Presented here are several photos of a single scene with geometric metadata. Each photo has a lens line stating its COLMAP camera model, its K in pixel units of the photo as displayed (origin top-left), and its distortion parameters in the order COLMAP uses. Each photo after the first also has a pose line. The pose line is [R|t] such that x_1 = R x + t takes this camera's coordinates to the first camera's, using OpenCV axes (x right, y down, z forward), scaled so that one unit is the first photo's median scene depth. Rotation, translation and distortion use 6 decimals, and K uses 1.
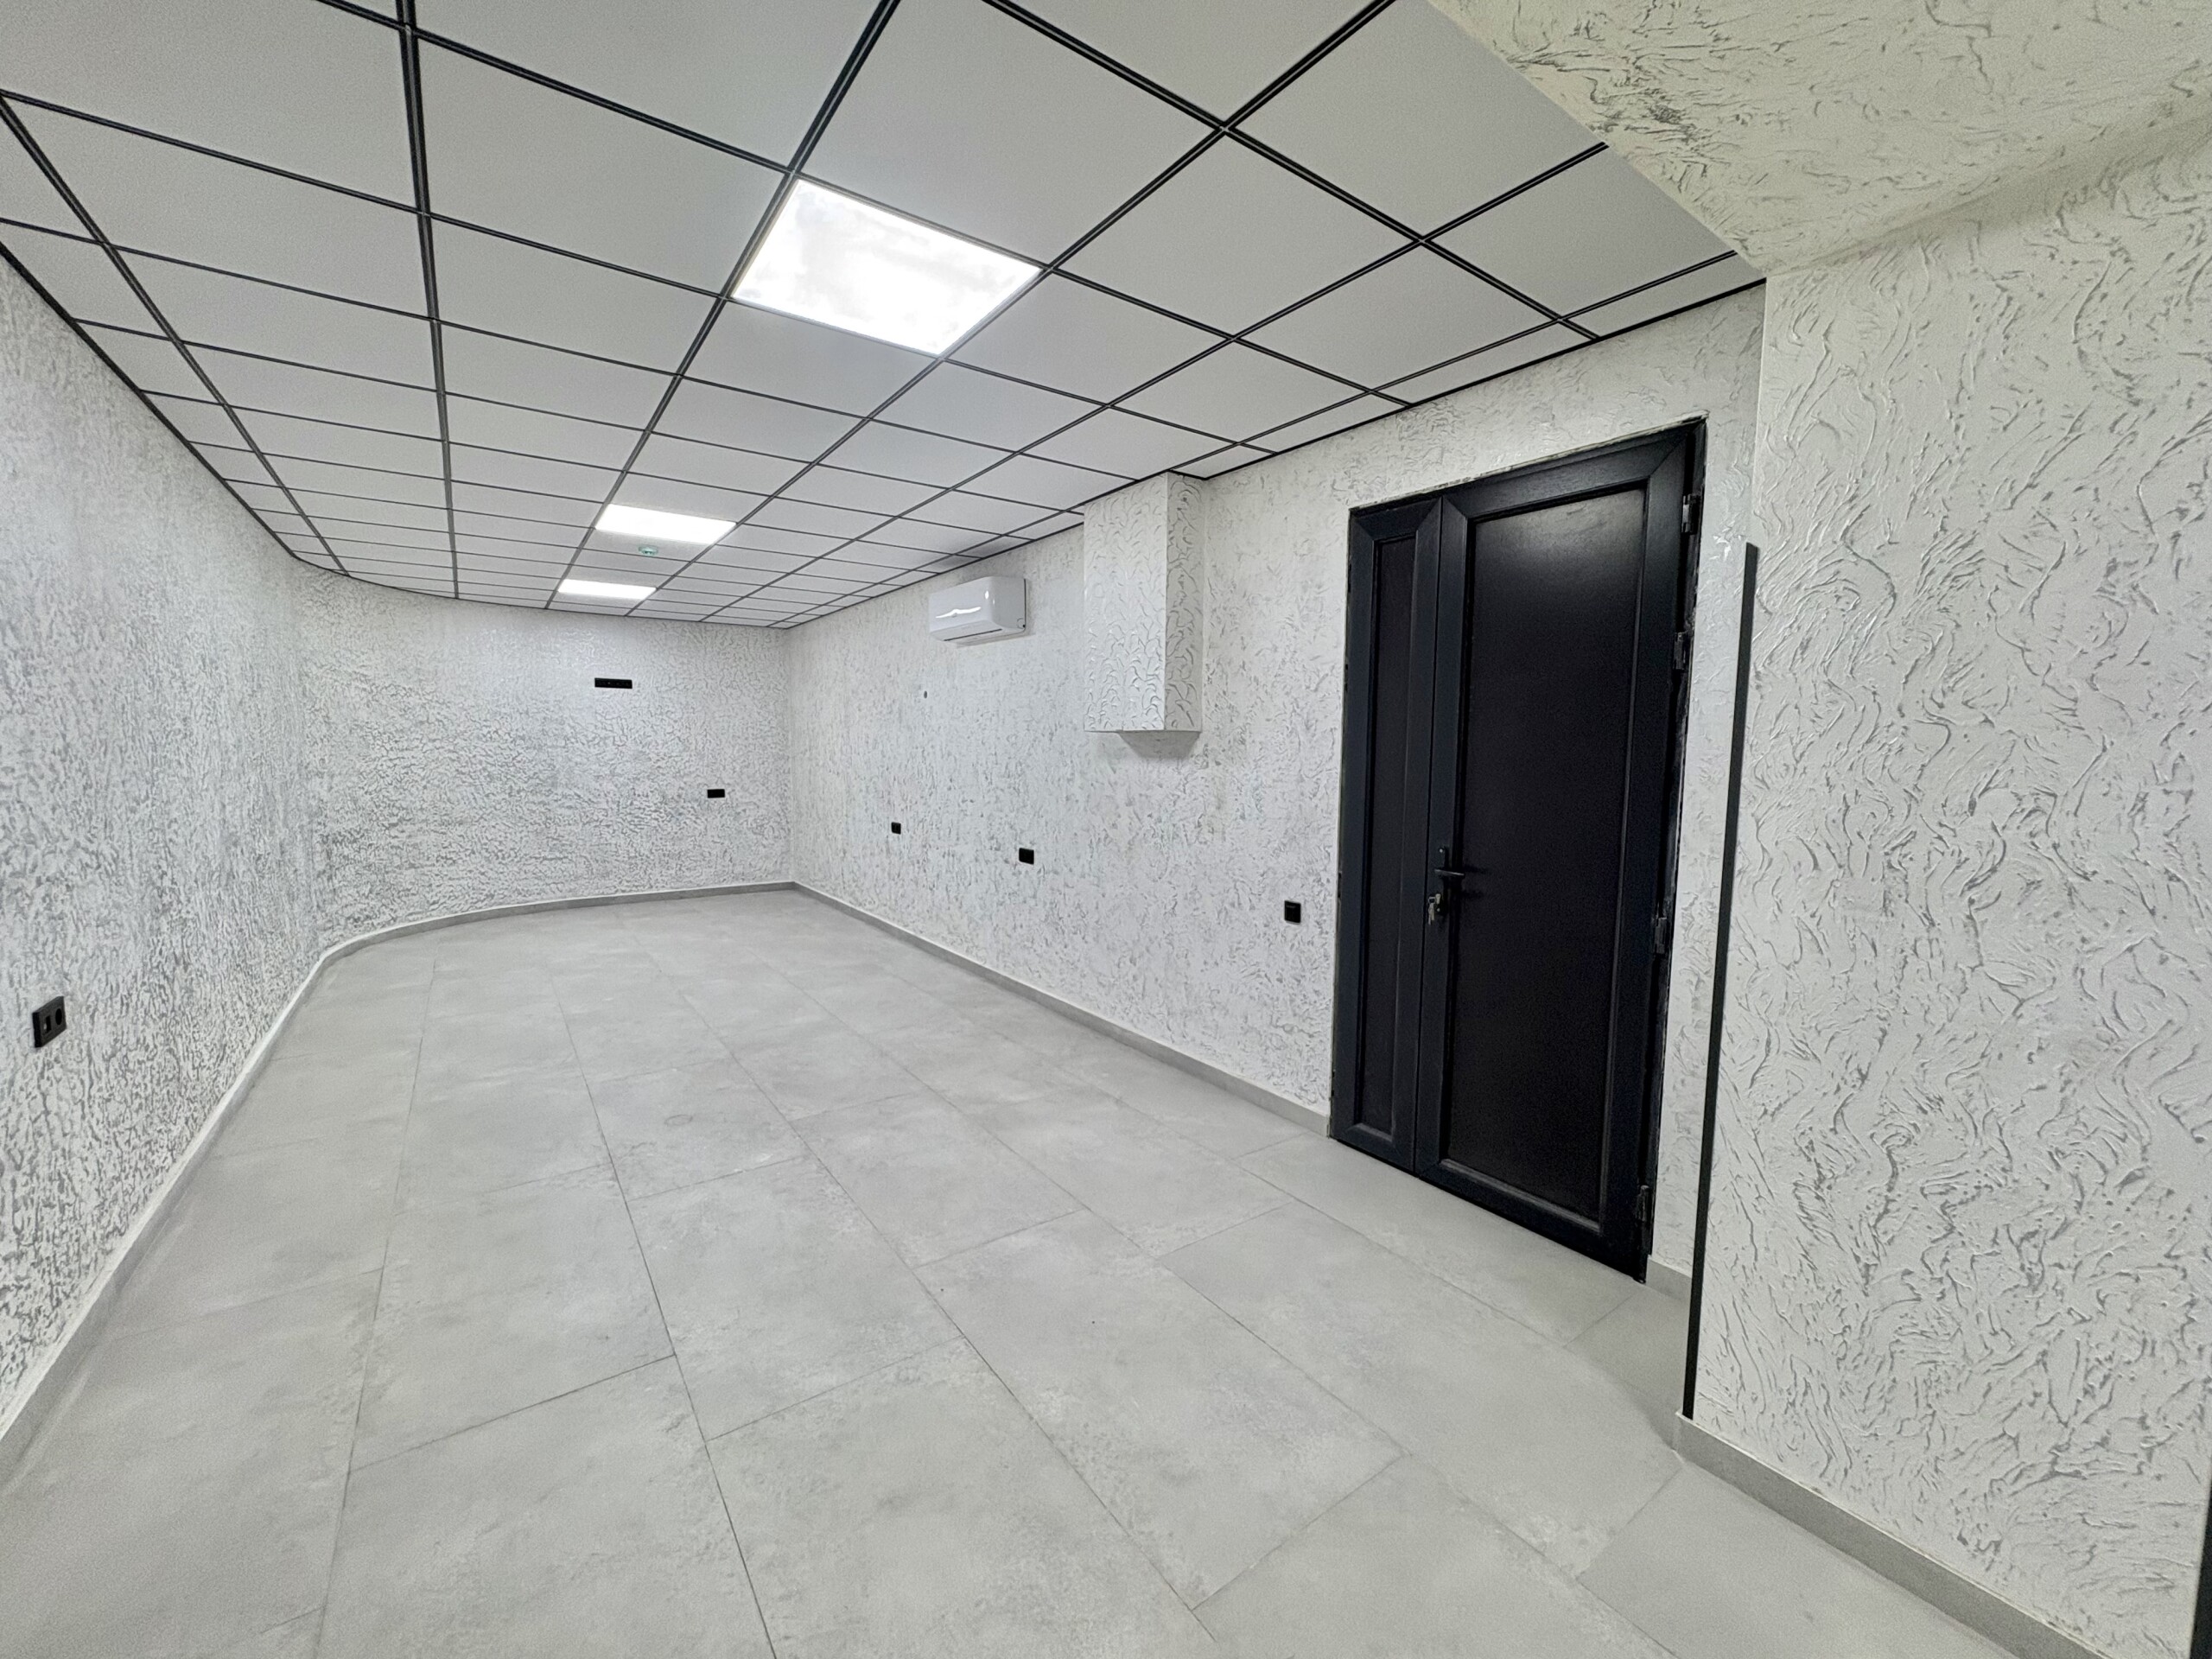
lens RADIAL K [[888.2, 0, 1106.0], [0, 888.2, 829.5], [0, 0, 1]] dist [0.002434, 0.000123]
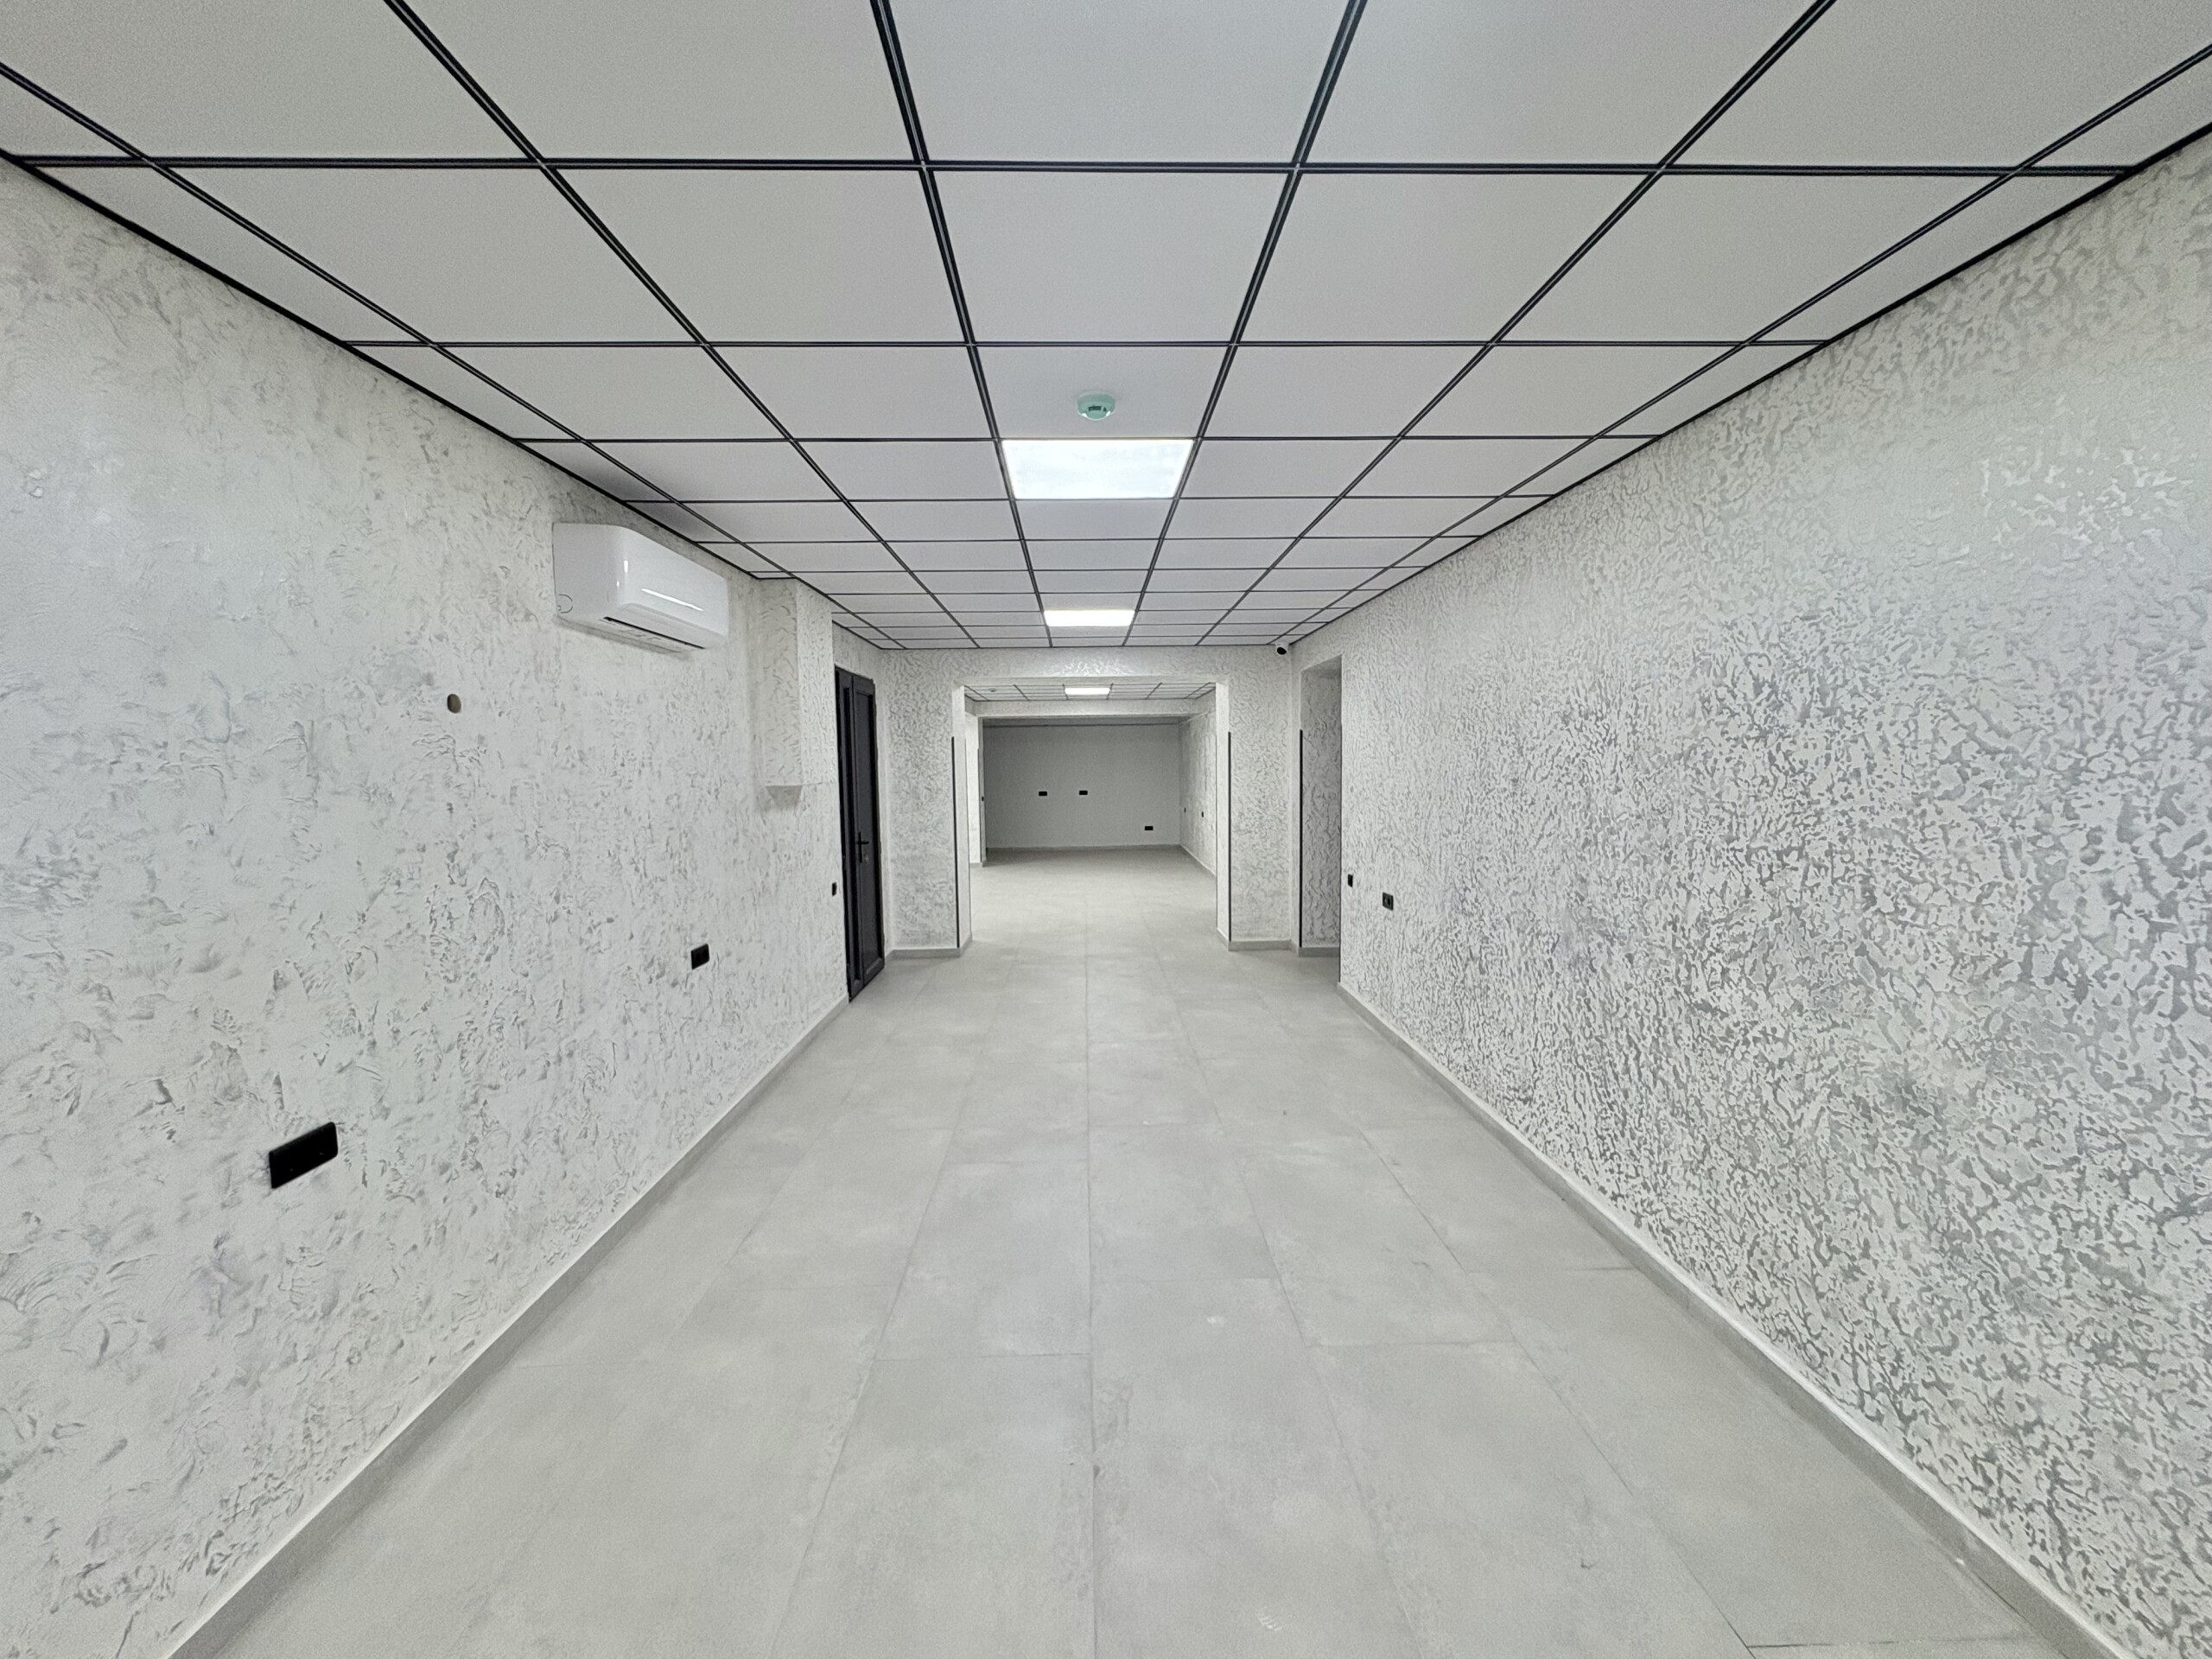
lens RADIAL K [[888.2, 0, 1106.0], [0, 888.2, 829.5], [0, 0, 1]] dist [0.002434, 0.000123]
pose [[-0.830452, -0.038104, 0.555786, -0.879380], [0.059548, 0.985871, 0.156566, -0.192466], [-0.553899, 0.163116, -0.816449, 1.584060]]
